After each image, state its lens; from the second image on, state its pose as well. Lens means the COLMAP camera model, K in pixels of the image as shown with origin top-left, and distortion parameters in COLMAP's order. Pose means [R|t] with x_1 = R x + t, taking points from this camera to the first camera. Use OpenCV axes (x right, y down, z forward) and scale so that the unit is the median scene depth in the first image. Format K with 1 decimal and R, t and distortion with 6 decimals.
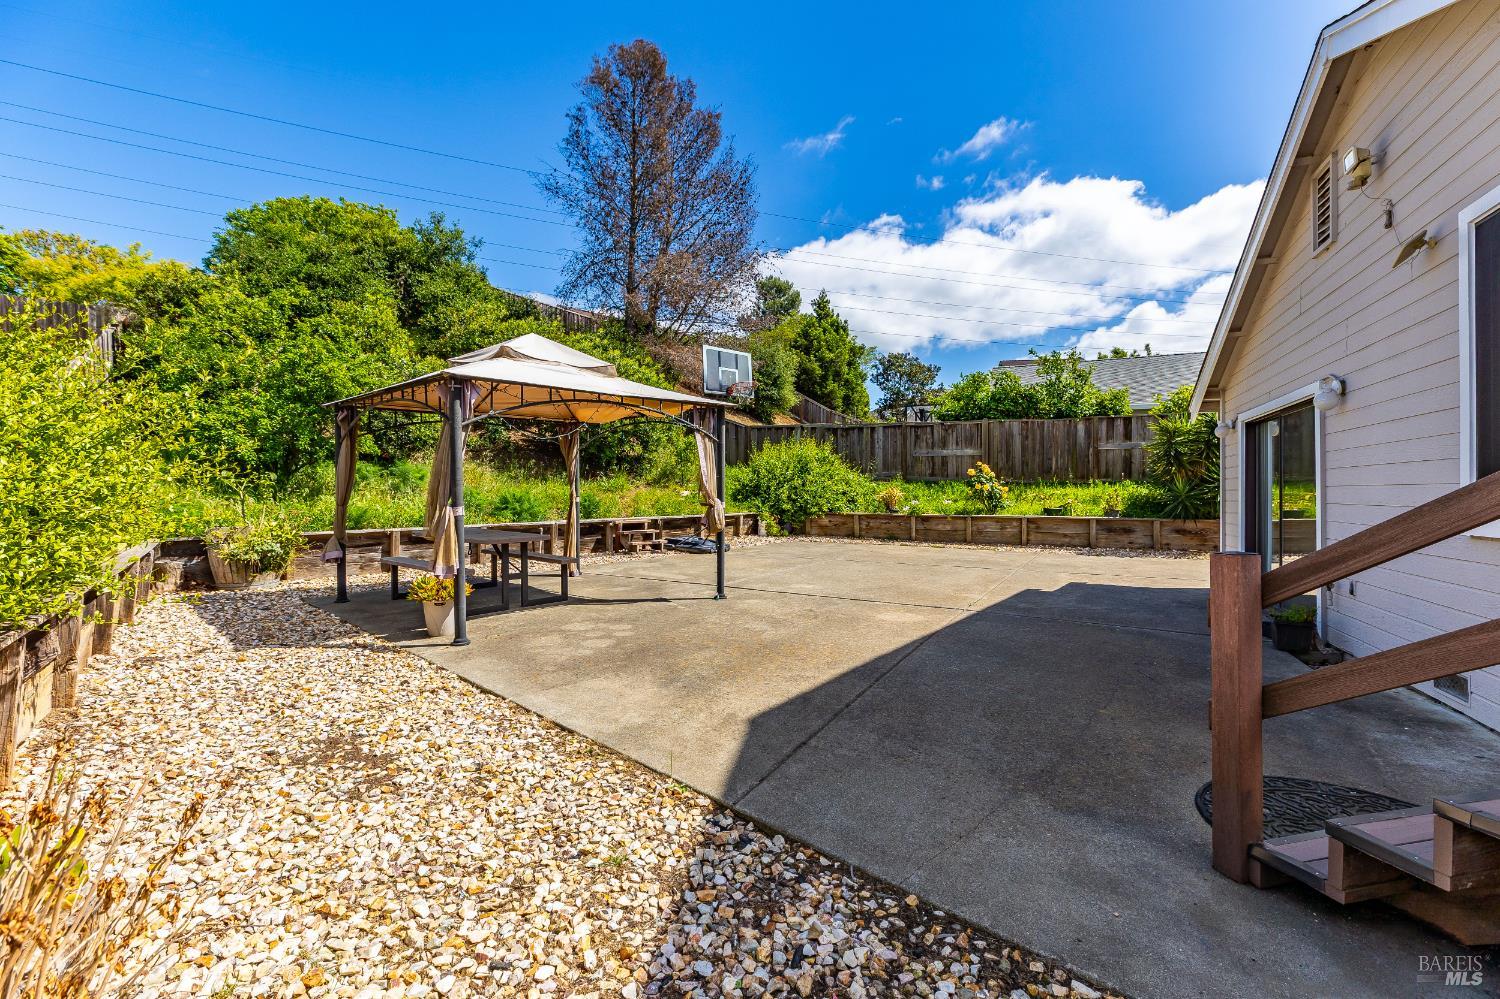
lens RADIAL K [[654.0, 0, 750.0], [0, 654.0, 499.5], [0, 0, 1]] dist [0.001553, 0.000072]
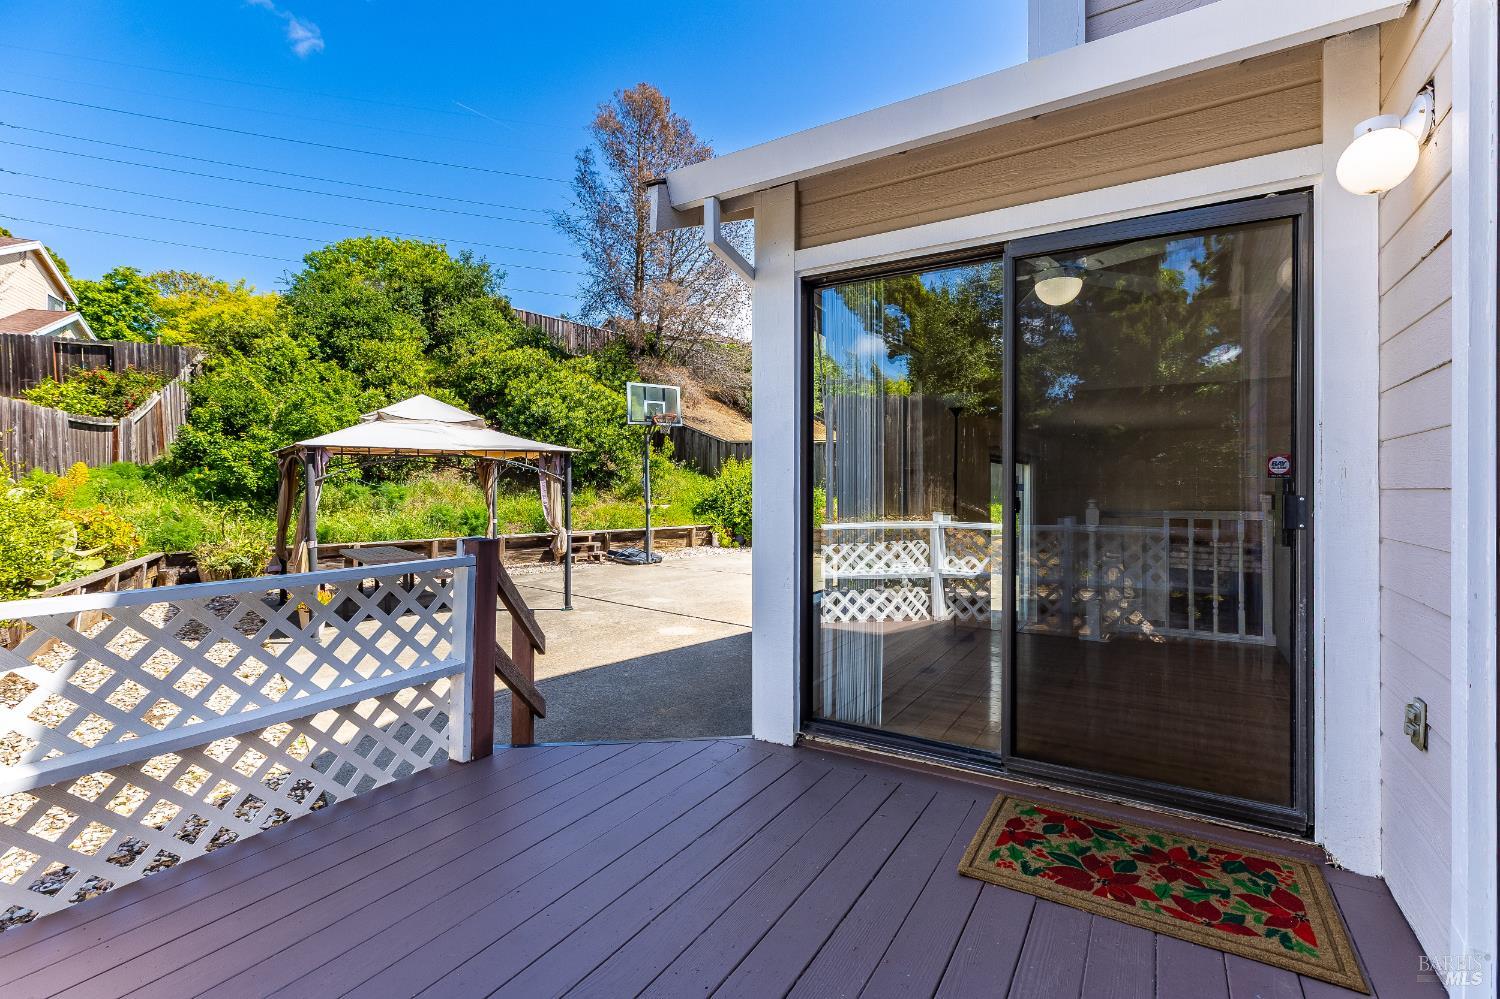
lens RADIAL K [[663.8, 0, 757.3], [0, 663.8, 494.1], [0, 0, 1]] dist [-0.000033, 0.000156]
pose [[0.991649, 0.006021, -0.128822, 0.224725], [-0.006113, 0.999981, -0.000320, -0.031663], [0.128818, 0.001105, 0.991668, -0.086977]]
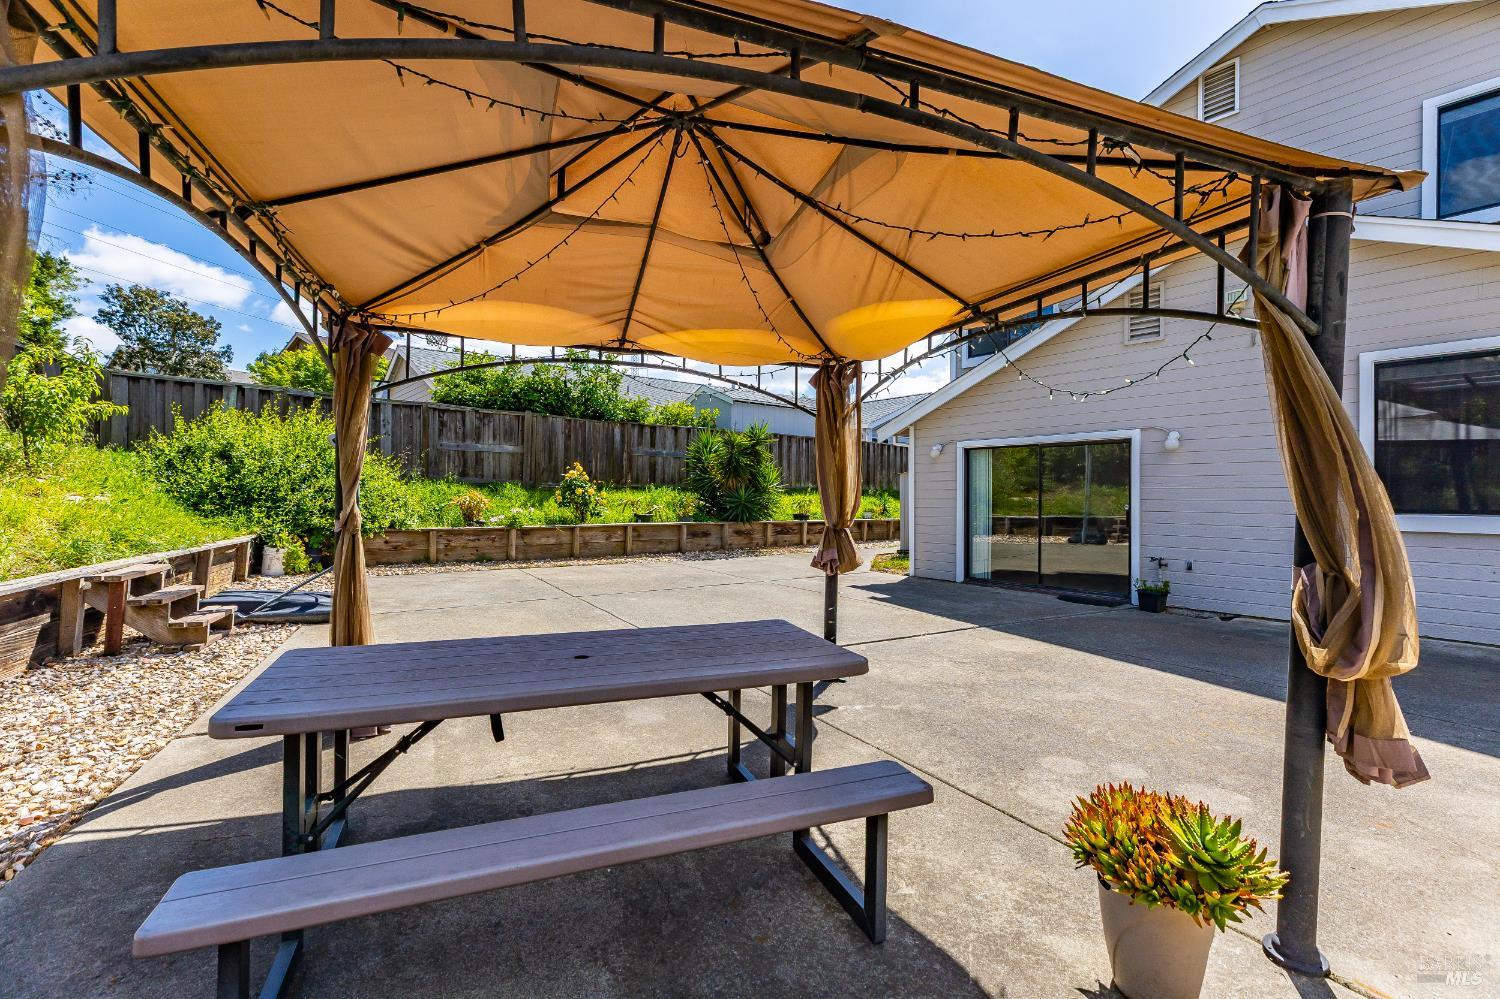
lens RADIAL K [[663.8, 0, 757.3], [0, 663.8, 494.1], [0, 0, 1]] dist [-0.000033, 0.000156]
pose [[0.461991, 0.003038, 0.886879, -0.289685], [0.003769, 0.999978, -0.005389, -0.009477], [-0.886877, 0.005833, 0.461969, 0.358728]]
